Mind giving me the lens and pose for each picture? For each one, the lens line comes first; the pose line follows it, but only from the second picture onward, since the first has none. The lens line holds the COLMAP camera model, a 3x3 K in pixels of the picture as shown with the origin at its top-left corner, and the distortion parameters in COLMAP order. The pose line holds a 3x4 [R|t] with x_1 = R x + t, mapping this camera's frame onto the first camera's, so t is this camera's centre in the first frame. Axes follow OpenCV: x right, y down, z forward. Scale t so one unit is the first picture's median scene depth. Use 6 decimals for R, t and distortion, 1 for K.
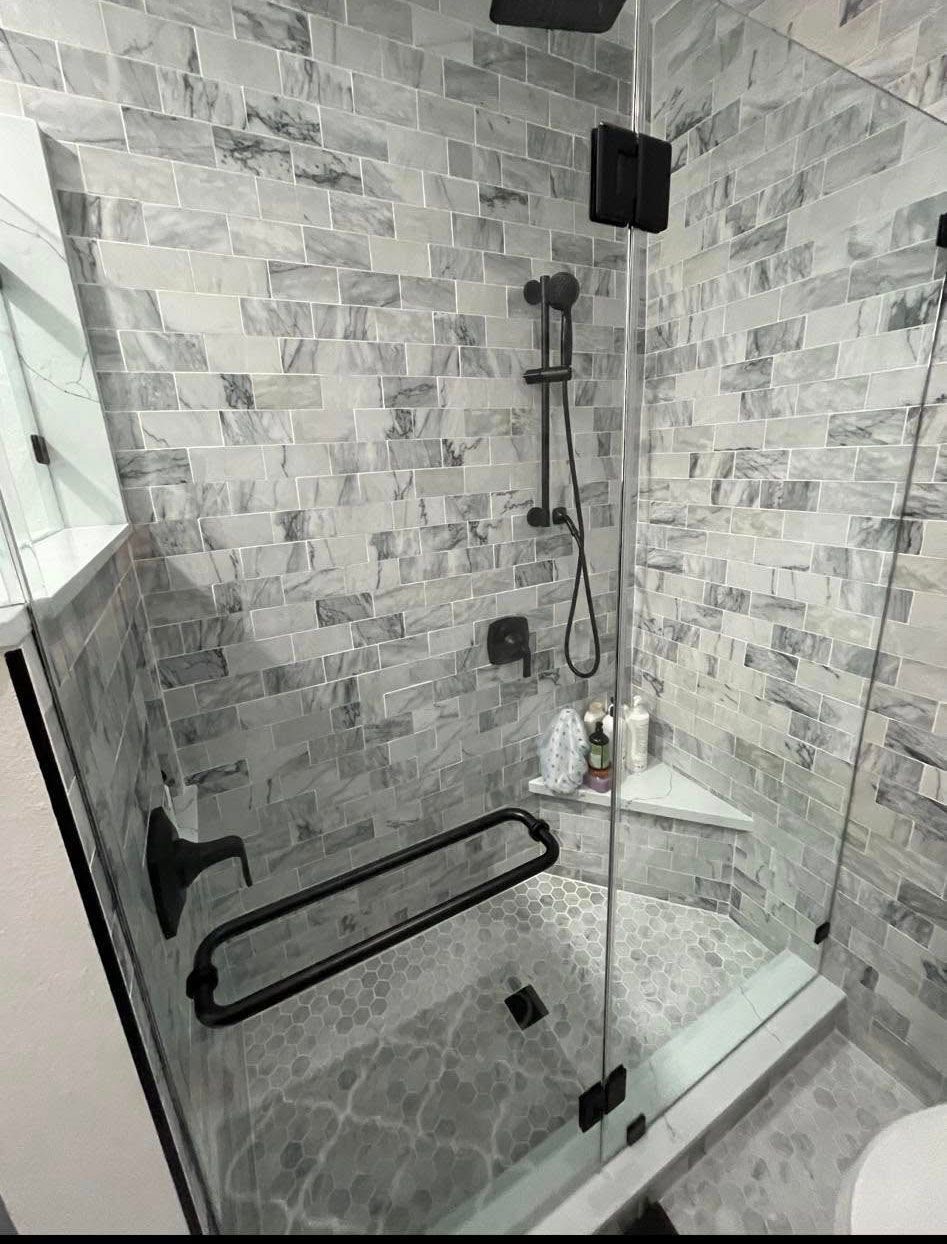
lens RADIAL K [[514.3, 0, 474.1], [0, 514.3, 608.3], [0, 0, 1]] dist [-0.000964, -0.001467]
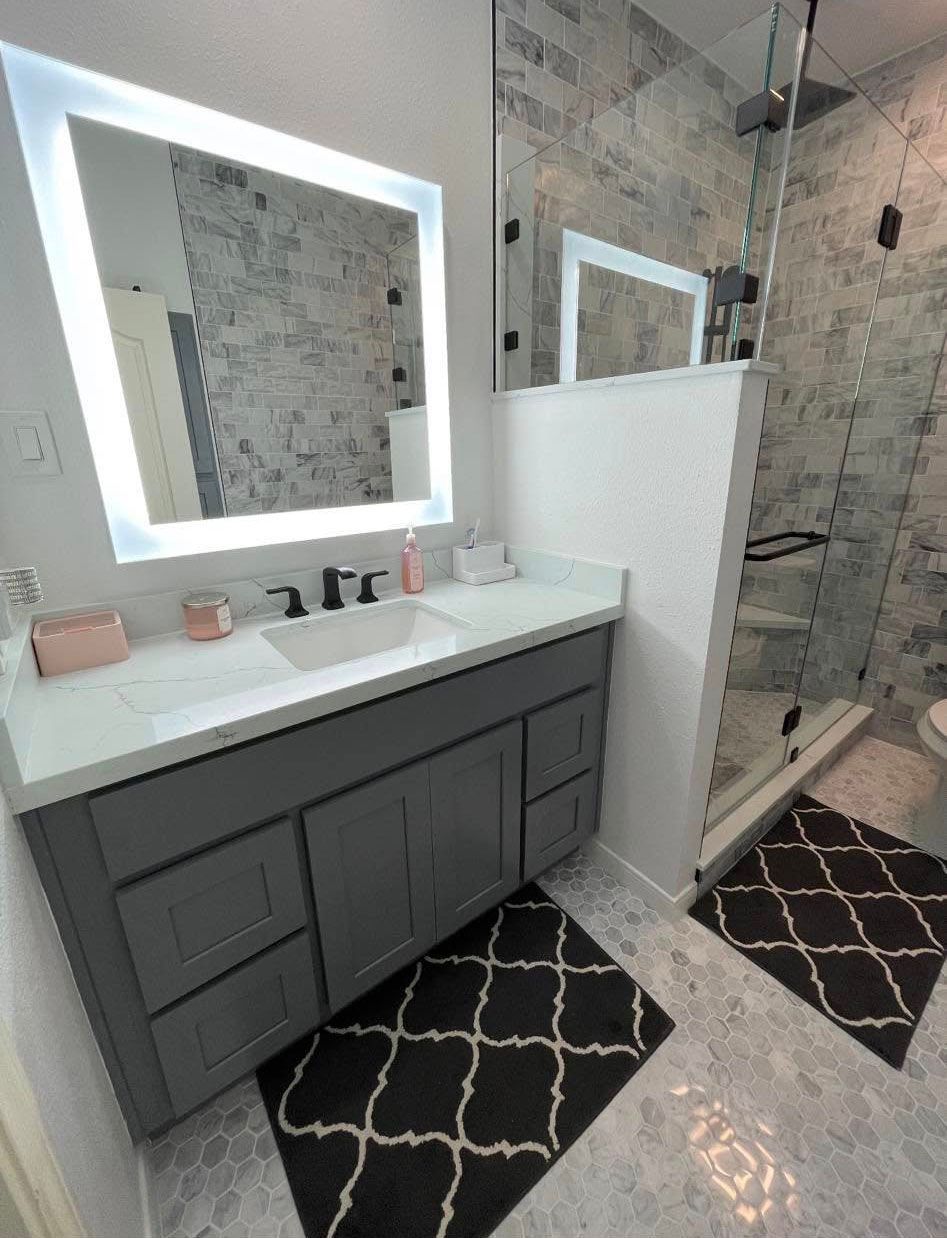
lens RADIAL K [[509.9, 0, 471.9], [0, 509.9, 619.6], [0, 0, 1]] dist [-0.011634, 0.001216]
pose [[0.988411, -0.017981, 0.150730, -0.968293], [0.012728, 0.999280, 0.035749, 0.424541], [-0.151264, -0.033416, 0.987928, -0.522271]]
